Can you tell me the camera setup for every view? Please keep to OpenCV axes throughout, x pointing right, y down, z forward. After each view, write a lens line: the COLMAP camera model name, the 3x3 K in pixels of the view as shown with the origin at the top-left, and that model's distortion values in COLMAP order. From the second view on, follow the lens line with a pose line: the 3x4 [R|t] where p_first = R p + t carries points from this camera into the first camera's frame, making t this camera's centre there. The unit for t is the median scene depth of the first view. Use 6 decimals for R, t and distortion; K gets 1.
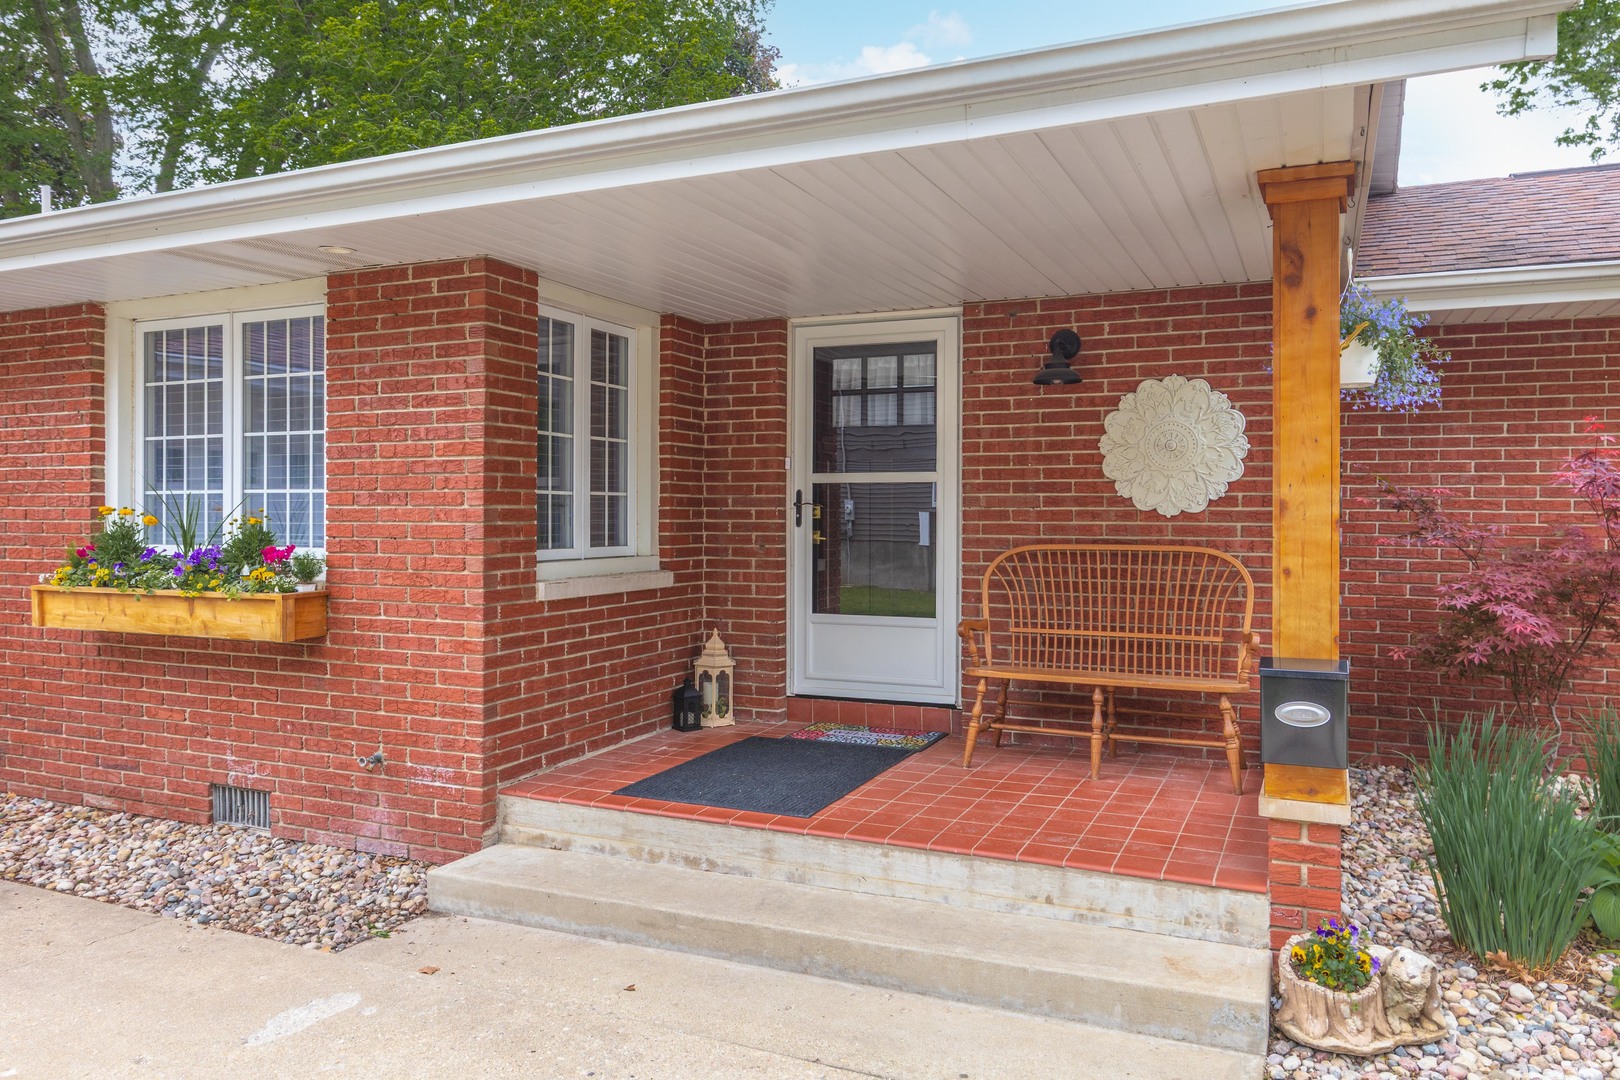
lens RADIAL K [[1110.6, 0, 828.2], [0, 1110.6, 503.6], [0, 0, 1]] dist [-0.000502, 0.000533]
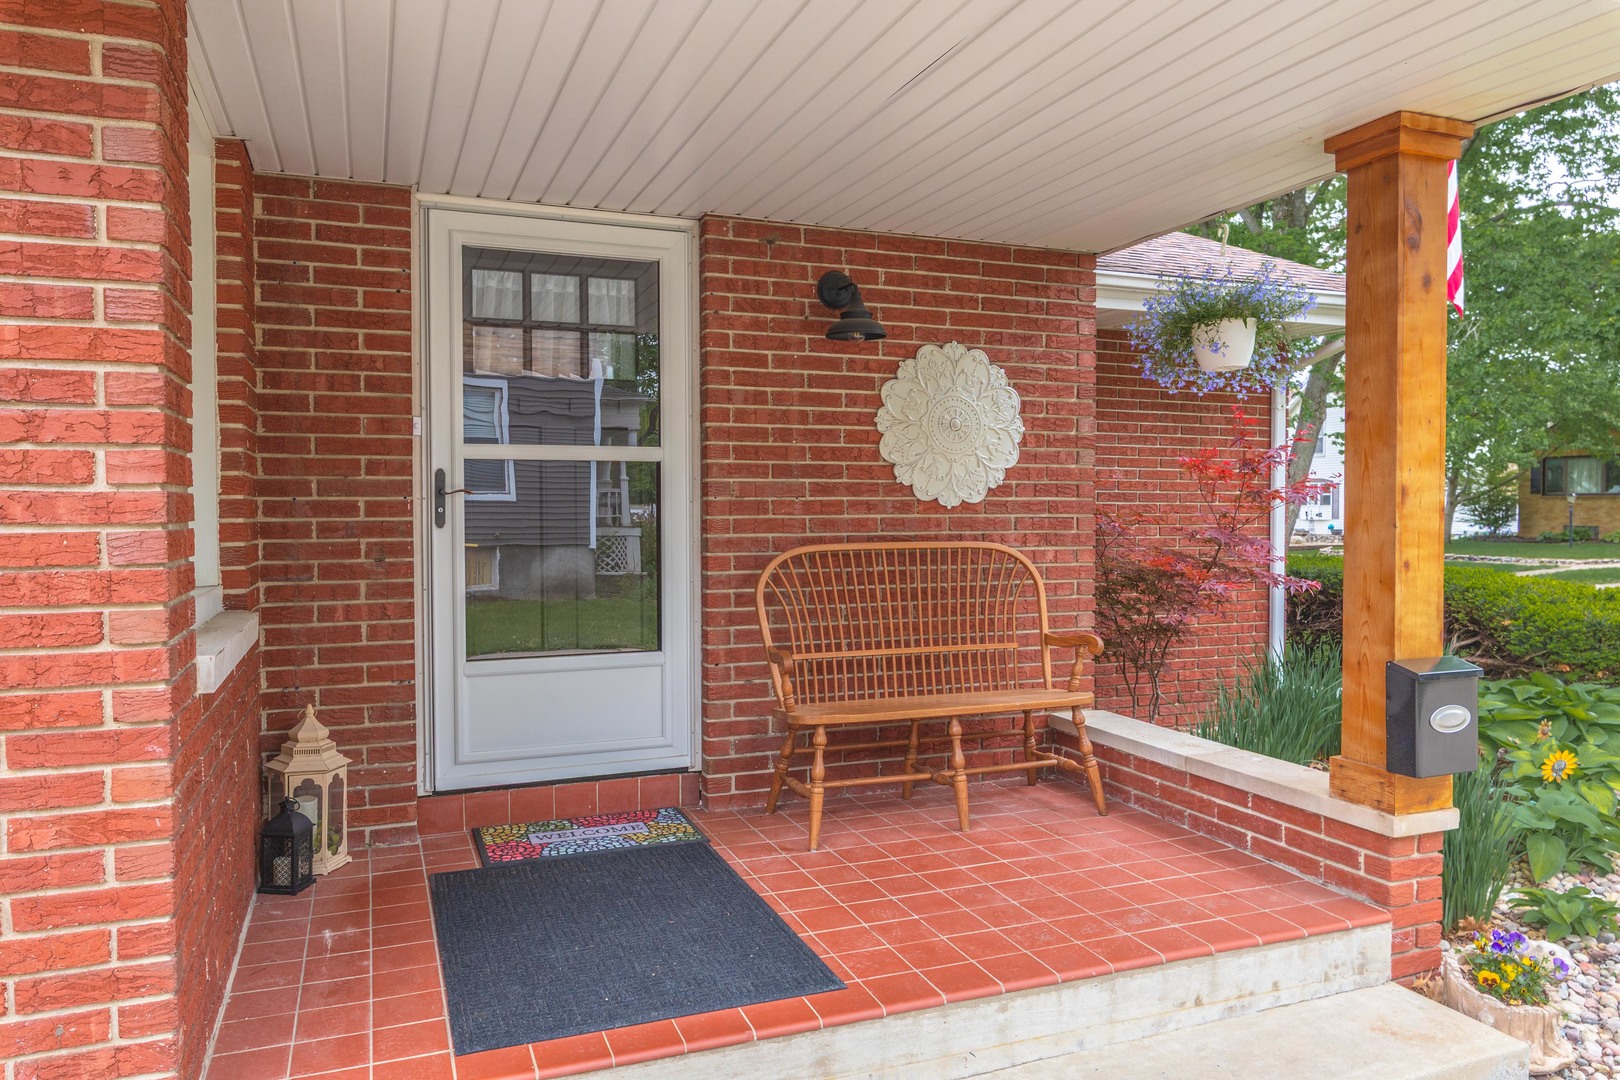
lens RADIAL K [[1134.8, 0, 809.6], [0, 1134.8, 536.6], [0, 0, 1]] dist [0.002106, 0.000715]
pose [[0.704912, -0.021719, 0.708962, -0.372852], [-0.000682, 0.999510, 0.031299, 0.006363], [-0.709294, -0.022547, 0.704552, 0.439625]]
